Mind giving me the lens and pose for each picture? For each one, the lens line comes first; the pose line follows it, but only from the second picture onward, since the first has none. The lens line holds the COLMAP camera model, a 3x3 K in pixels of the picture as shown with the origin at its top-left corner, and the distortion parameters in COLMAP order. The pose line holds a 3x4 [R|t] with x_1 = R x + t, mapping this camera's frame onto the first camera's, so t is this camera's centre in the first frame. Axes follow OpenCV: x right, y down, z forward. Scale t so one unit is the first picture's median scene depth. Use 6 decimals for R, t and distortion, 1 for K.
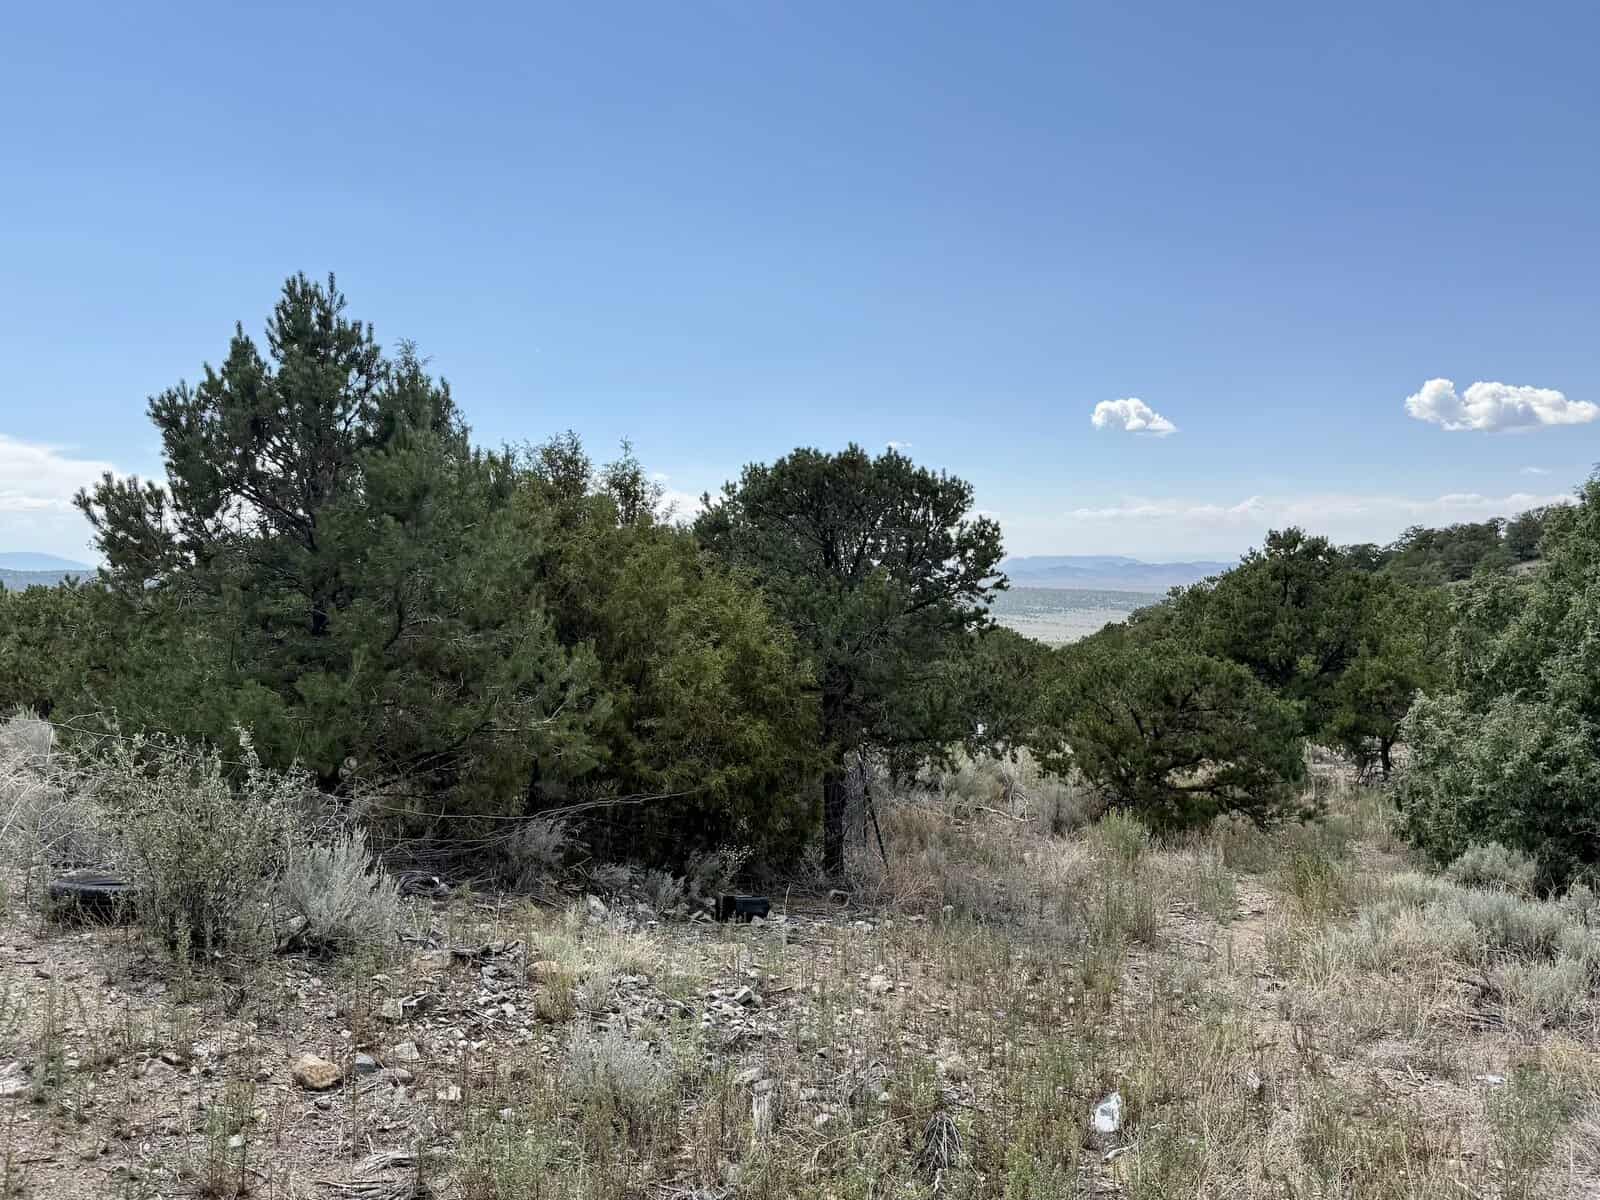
lens RADIAL K [[1349.6, 0, 799.1], [0, 1349.6, 584.7], [0, 0, 1]] dist [0.120689, -0.195858]
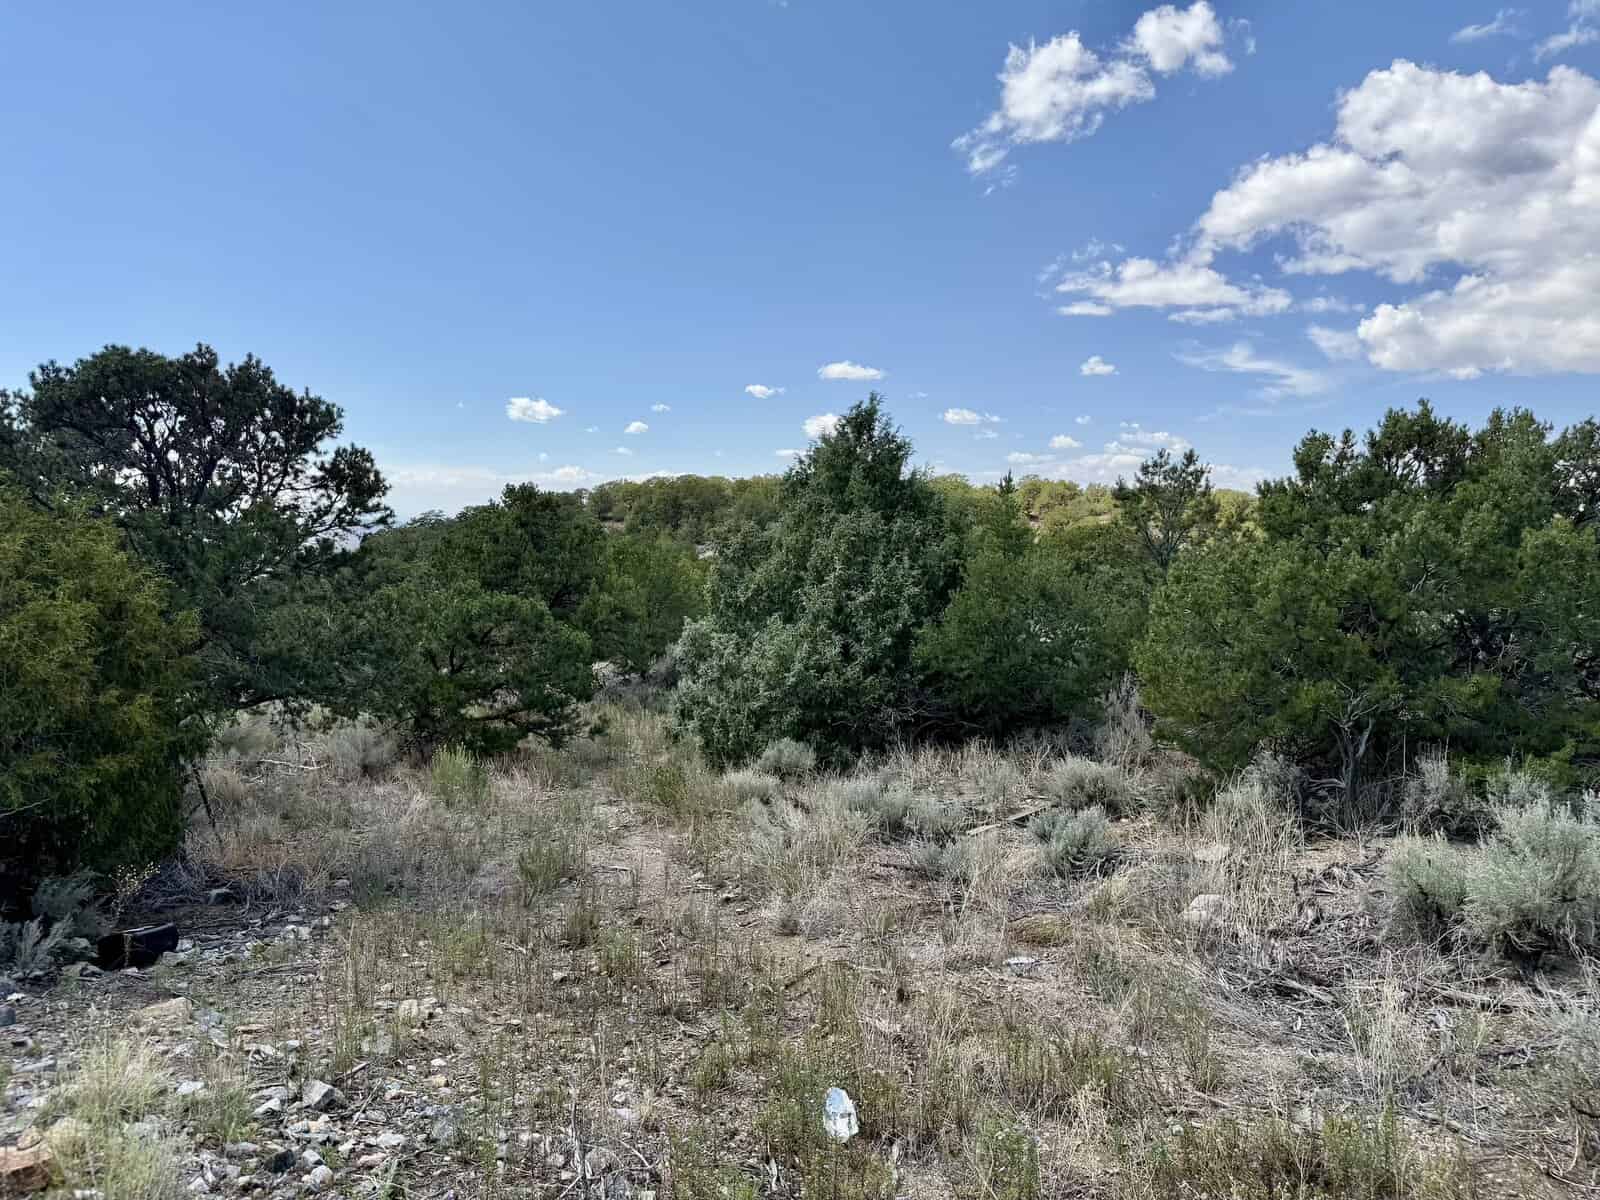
lens RADIAL K [[1104.9, 0, 800.0], [0, 1104.9, 600.0], [0, 0, 1]] dist [-0.001546, -0.002844]
pose [[0.762970, -0.030656, 0.645707, -0.110456], [-0.004194, 0.998619, 0.052367, 0.011879], [-0.646420, -0.042662, 0.761788, 0.230082]]
